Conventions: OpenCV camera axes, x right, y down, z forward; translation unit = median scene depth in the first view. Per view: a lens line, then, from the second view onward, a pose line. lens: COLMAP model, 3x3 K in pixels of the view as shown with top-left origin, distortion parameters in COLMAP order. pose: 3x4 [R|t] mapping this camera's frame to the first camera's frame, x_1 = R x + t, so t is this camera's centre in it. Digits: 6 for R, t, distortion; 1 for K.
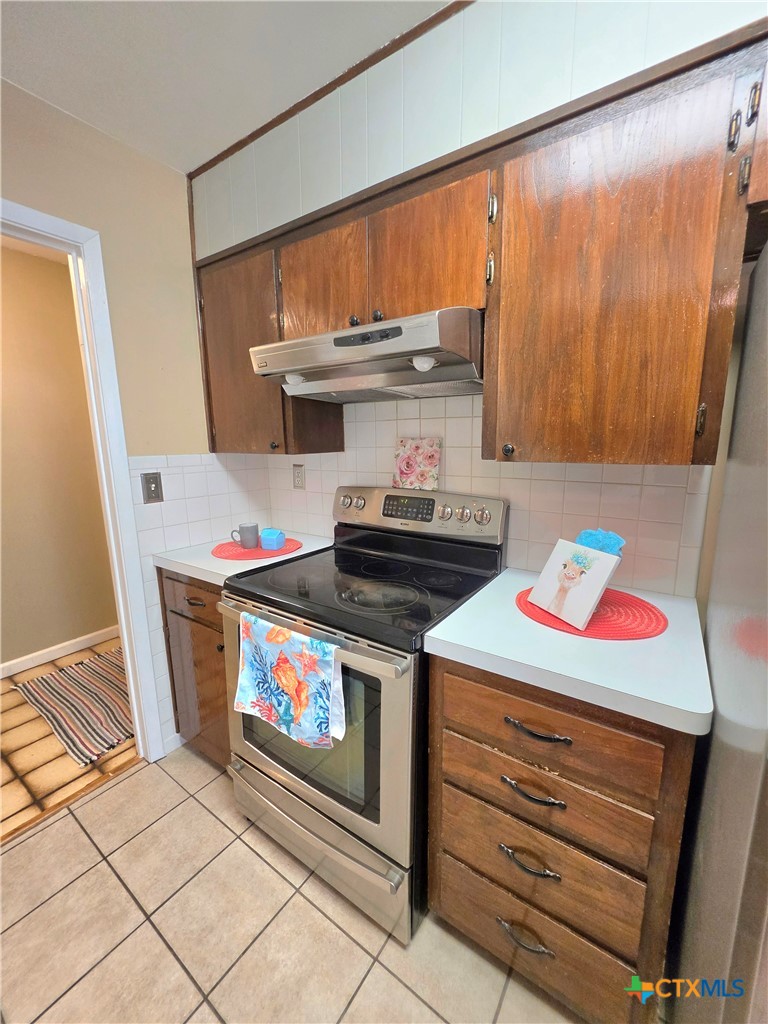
lens RADIAL K [[411.1, 0, 391.5], [0, 411.1, 512.4], [0, 0, 1]] dist [-0.005310, 0.001158]
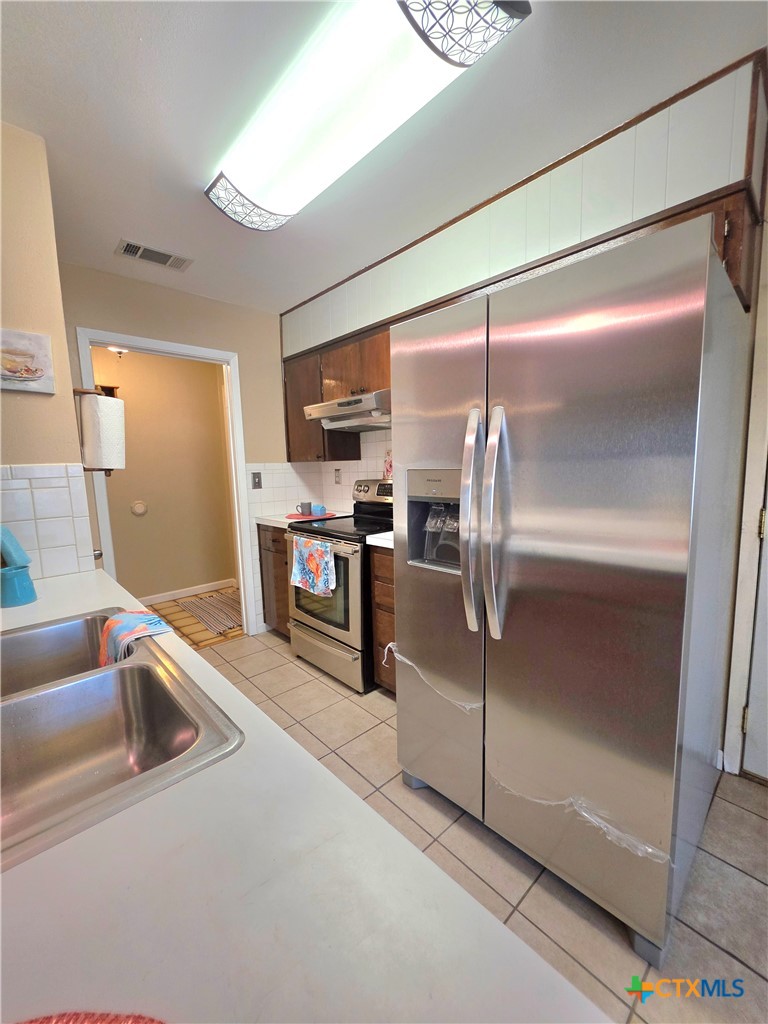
lens RADIAL K [[411.1, 0, 393.4], [0, 411.1, 511.8], [0, 0, 1]] dist [-0.005310, 0.001158]
pose [[0.979290, 0.007485, -0.202322, 0.419430], [-0.018963, 0.998314, -0.054856, 0.179930], [0.201571, 0.057557, 0.977781, -0.718312]]
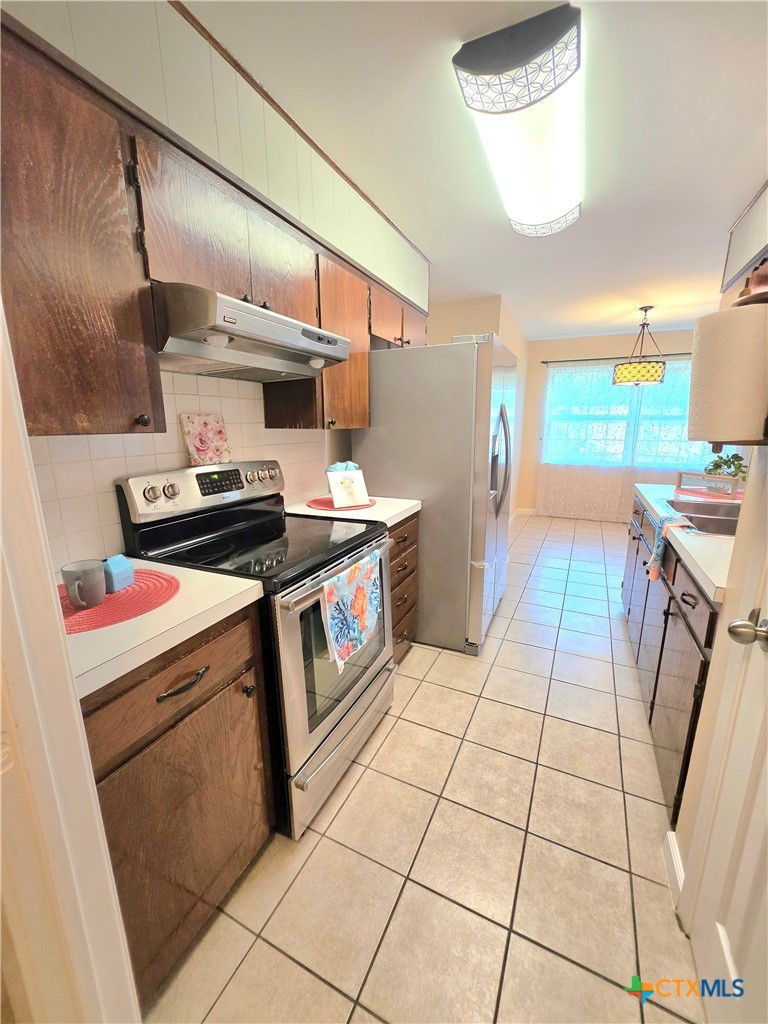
lens RADIAL K [[411.1, 0, 387.0], [0, 411.1, 513.2], [0, 0, 1]] dist [-0.005310, 0.001158]
pose [[-0.158398, -0.206991, 0.965435, -1.056000], [0.181124, 0.955096, 0.234491, -0.104286], [-0.970620, 0.212006, -0.113795, 0.734367]]
